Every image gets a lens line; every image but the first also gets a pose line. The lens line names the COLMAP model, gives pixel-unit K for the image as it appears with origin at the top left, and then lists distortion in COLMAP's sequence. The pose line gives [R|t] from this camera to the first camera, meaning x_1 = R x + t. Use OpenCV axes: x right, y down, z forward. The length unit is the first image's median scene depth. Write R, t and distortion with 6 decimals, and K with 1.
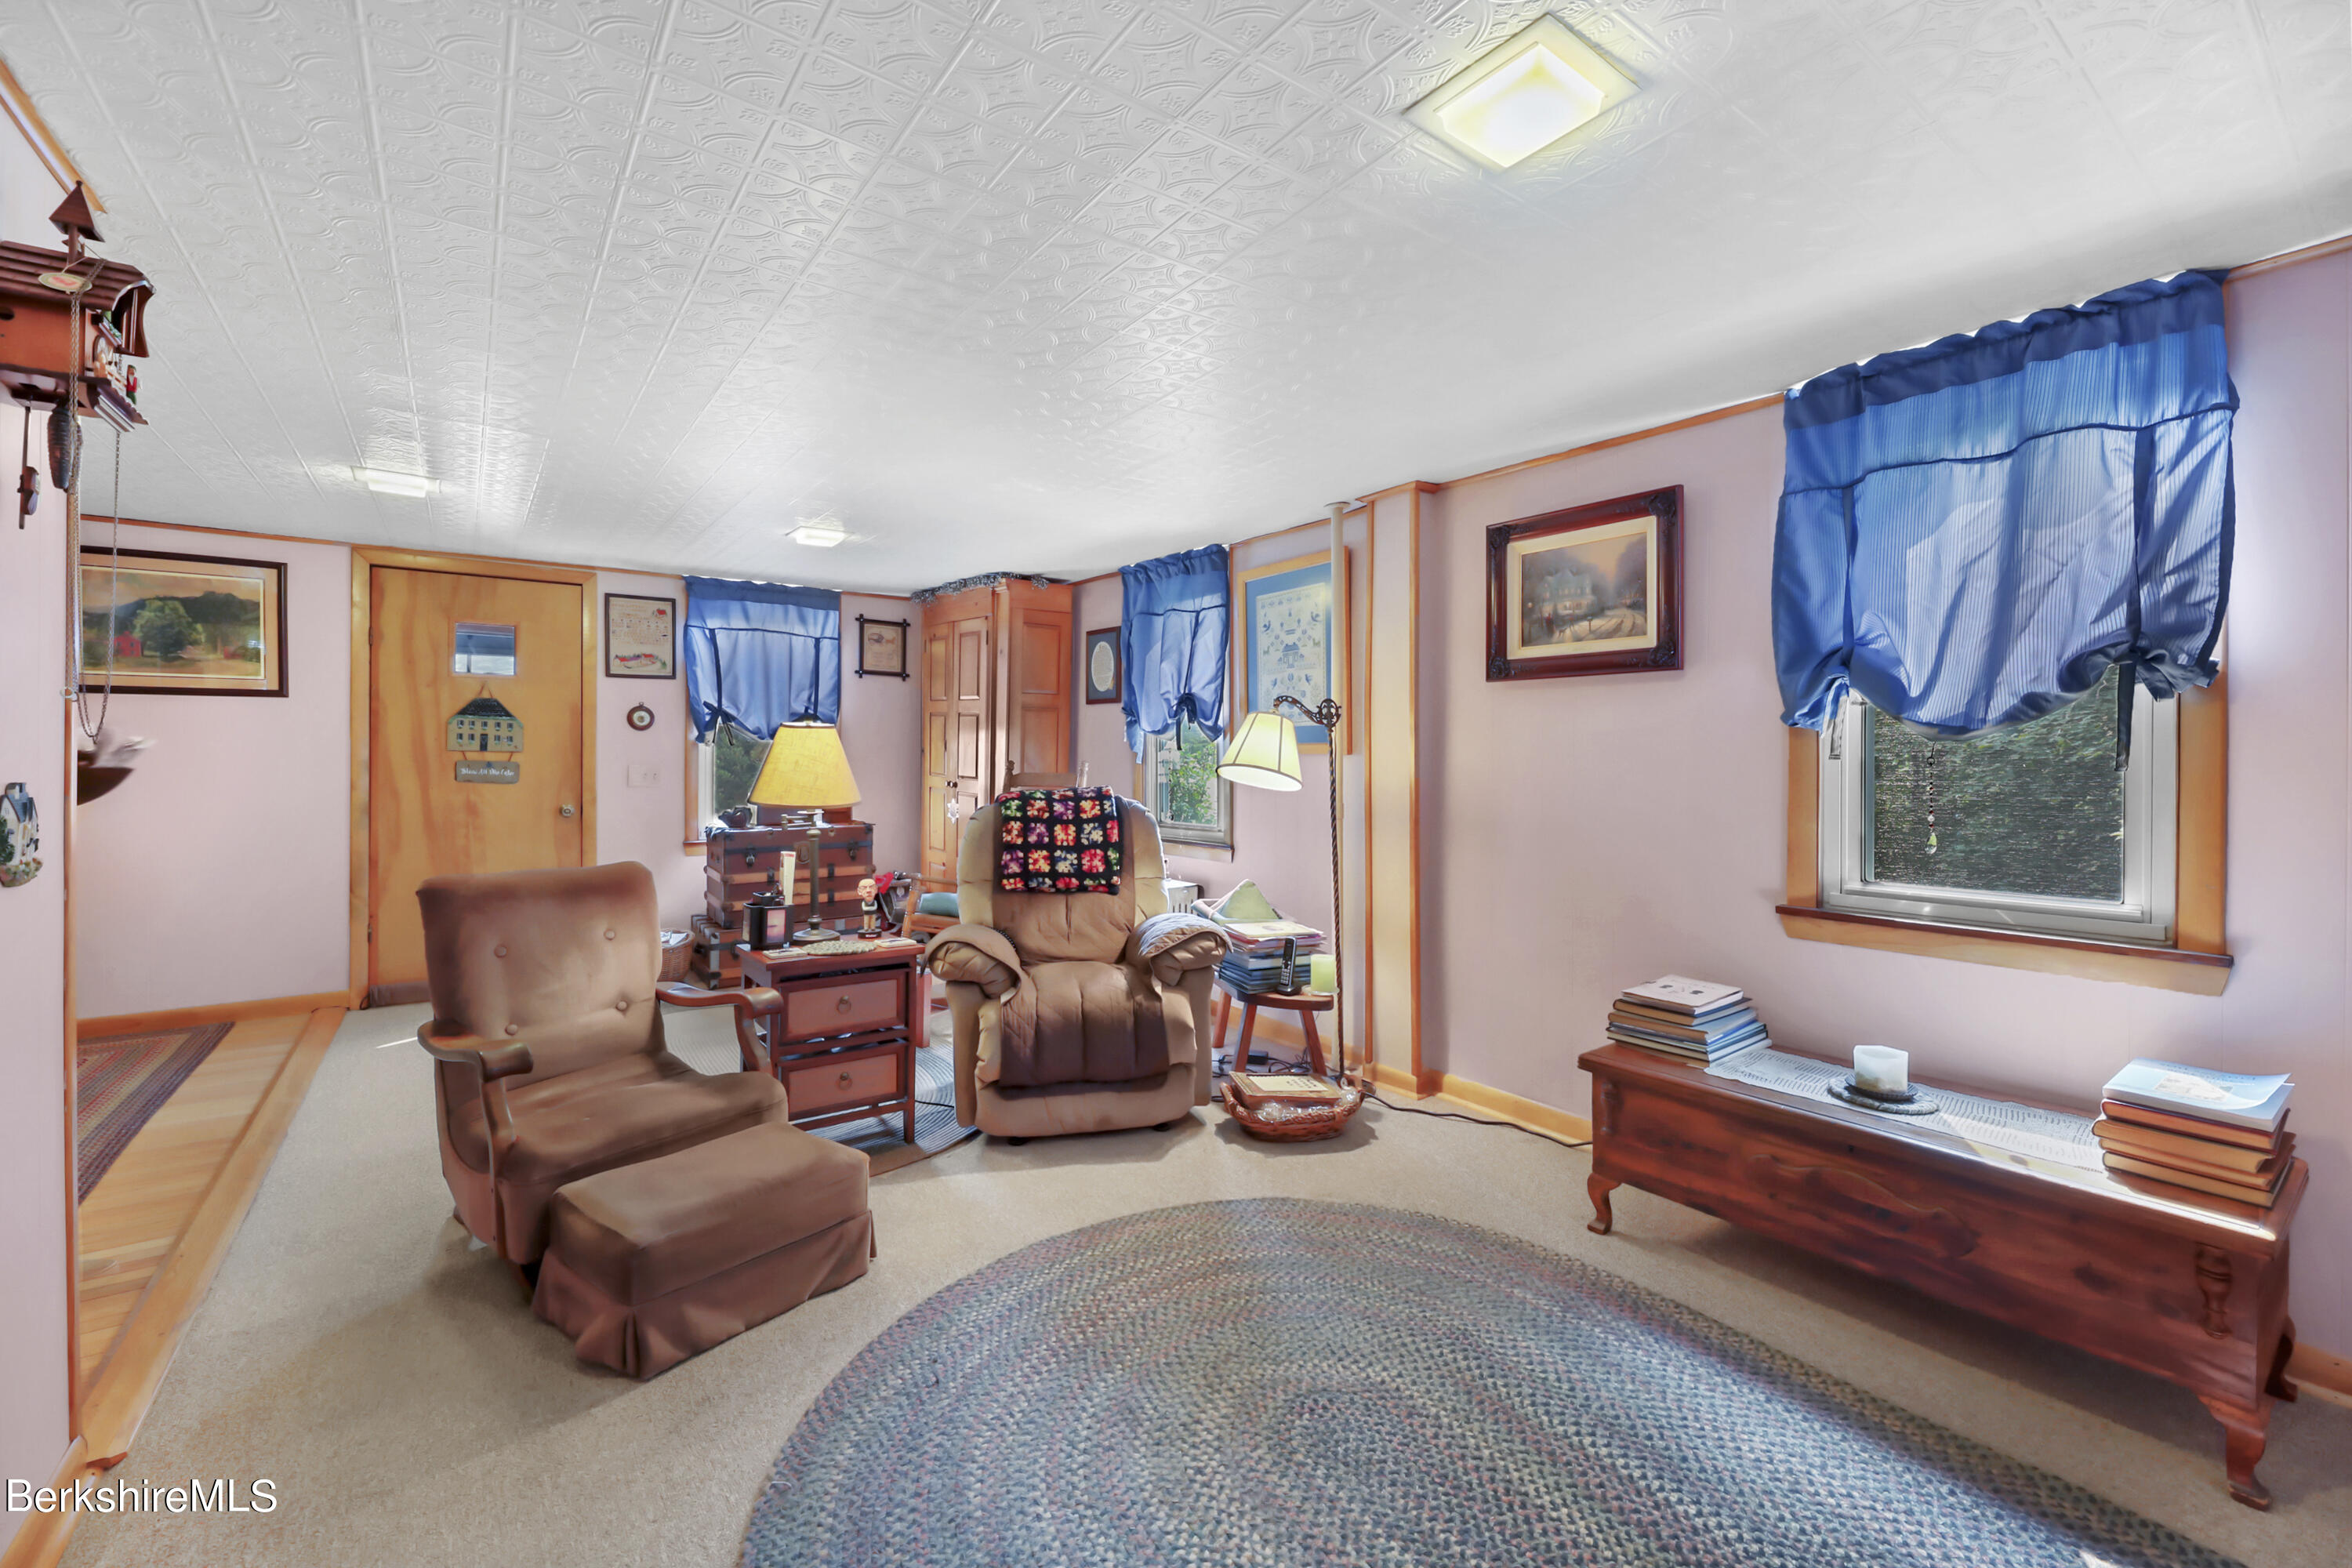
lens RADIAL K [[968.0, 0, 1175.1], [0, 968.0, 769.6], [0, 0, 1]] dist [-0.001935, -0.001860]
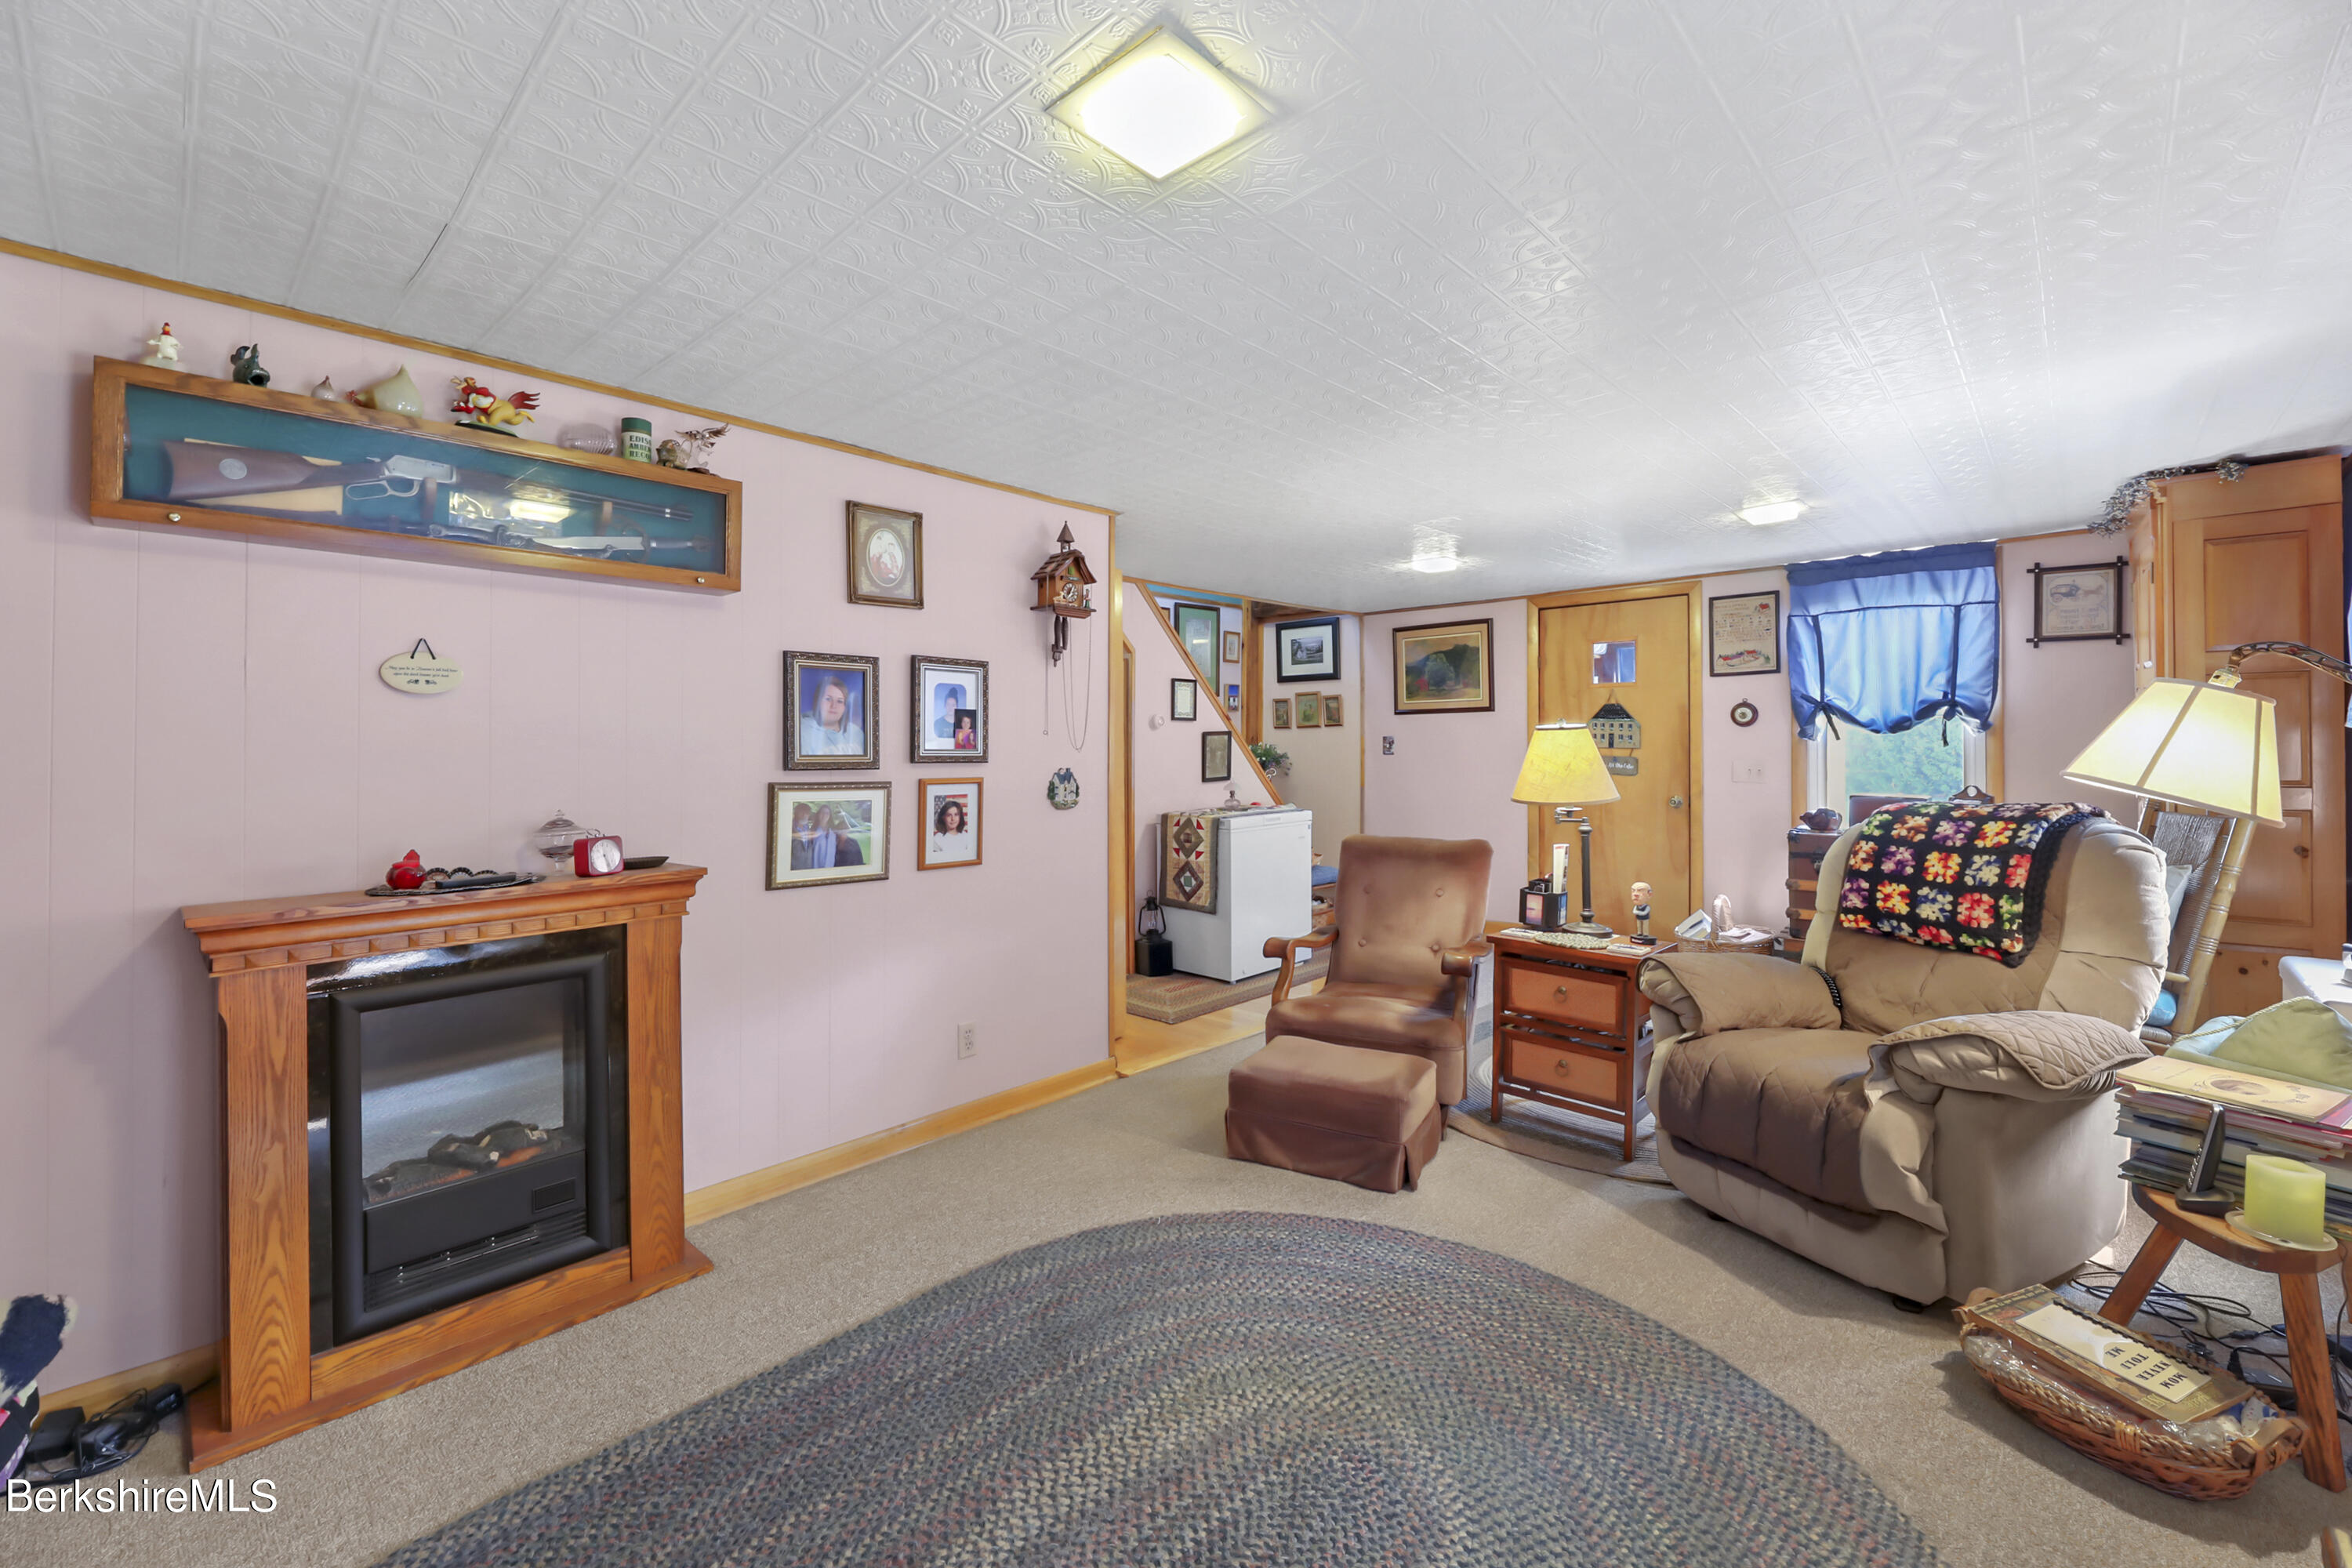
lens RADIAL K [[968.0, 0, 1132.8], [0, 968.0, 744.8], [0, 0, 1]] dist [-0.001935, -0.001860]
pose [[0.145823, -0.006010, -0.989292, 0.501393], [-0.009408, 0.999928, -0.007462, -0.011390], [0.989266, 0.010395, 0.145756, 0.311882]]
